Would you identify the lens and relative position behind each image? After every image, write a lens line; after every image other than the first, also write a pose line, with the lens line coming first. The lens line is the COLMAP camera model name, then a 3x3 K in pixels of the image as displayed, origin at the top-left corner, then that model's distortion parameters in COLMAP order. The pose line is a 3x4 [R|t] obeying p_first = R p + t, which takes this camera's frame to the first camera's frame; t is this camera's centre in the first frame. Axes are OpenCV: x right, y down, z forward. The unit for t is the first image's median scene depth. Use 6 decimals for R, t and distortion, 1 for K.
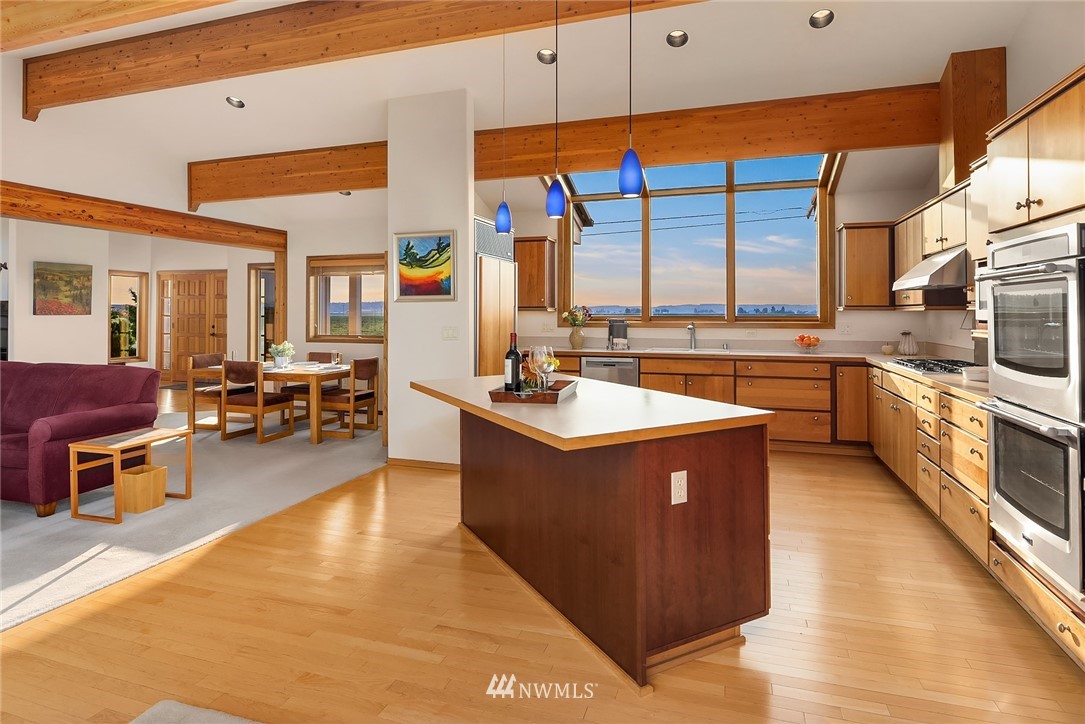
lens RADIAL K [[584.1, 0, 555.9], [0, 584.1, 306.1], [0, 0, 1]] dist [-0.009841, 0.000617]
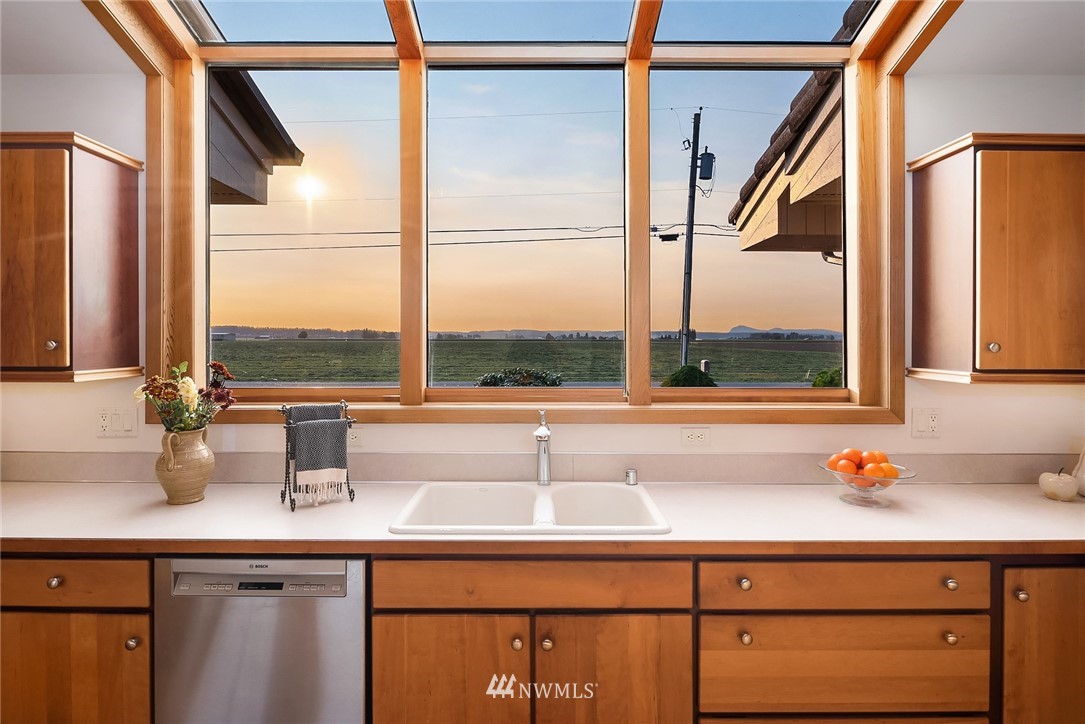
lens RADIAL K [[584.1, 0, 563.1], [0, 584.1, 340.6], [0, 0, 1]] dist [-0.009841, 0.000617]
pose [[0.944605, -0.000277, 0.328209, 0.151296], [-0.004922, 0.999875, 0.015010, -0.022293], [-0.328173, -0.015794, 0.944486, 0.768119]]
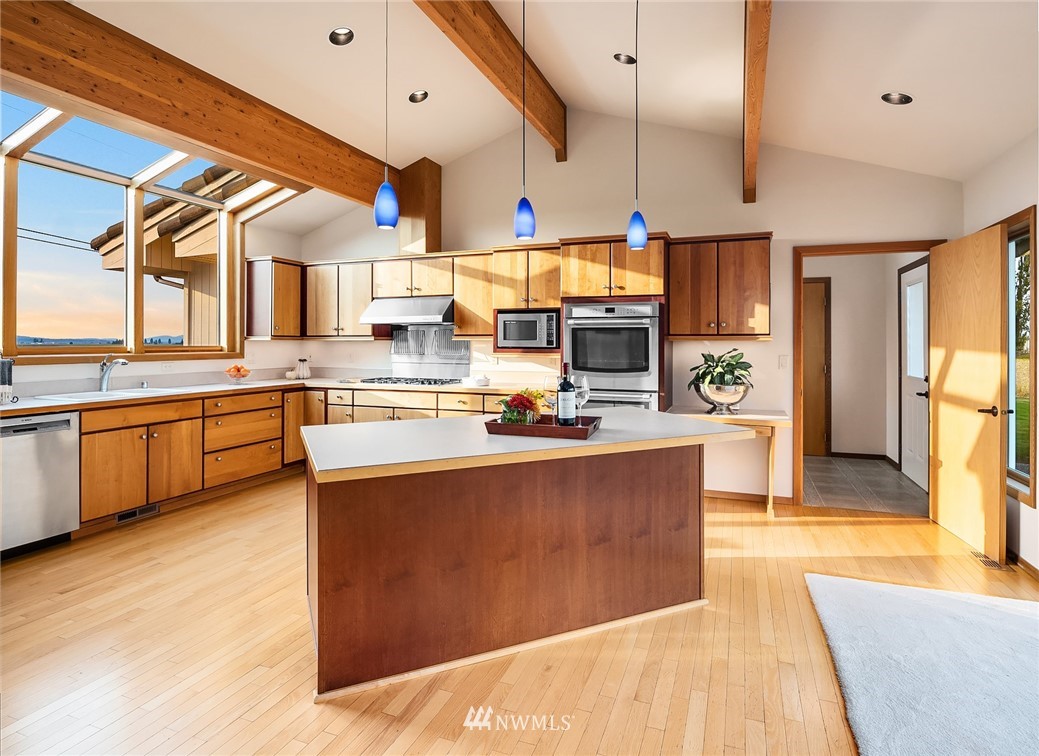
lens RADIAL K [[560.3, 0, 505.2], [0, 560.3, 341.5], [0, 0, 1]] dist [-0.028100, 0.000559]
pose [[0.070499, 0.002363, 0.997509, -0.477816], [-0.010321, 0.999945, -0.001640, 0.007563], [-0.997458, -0.010180, 0.070520, 0.524306]]
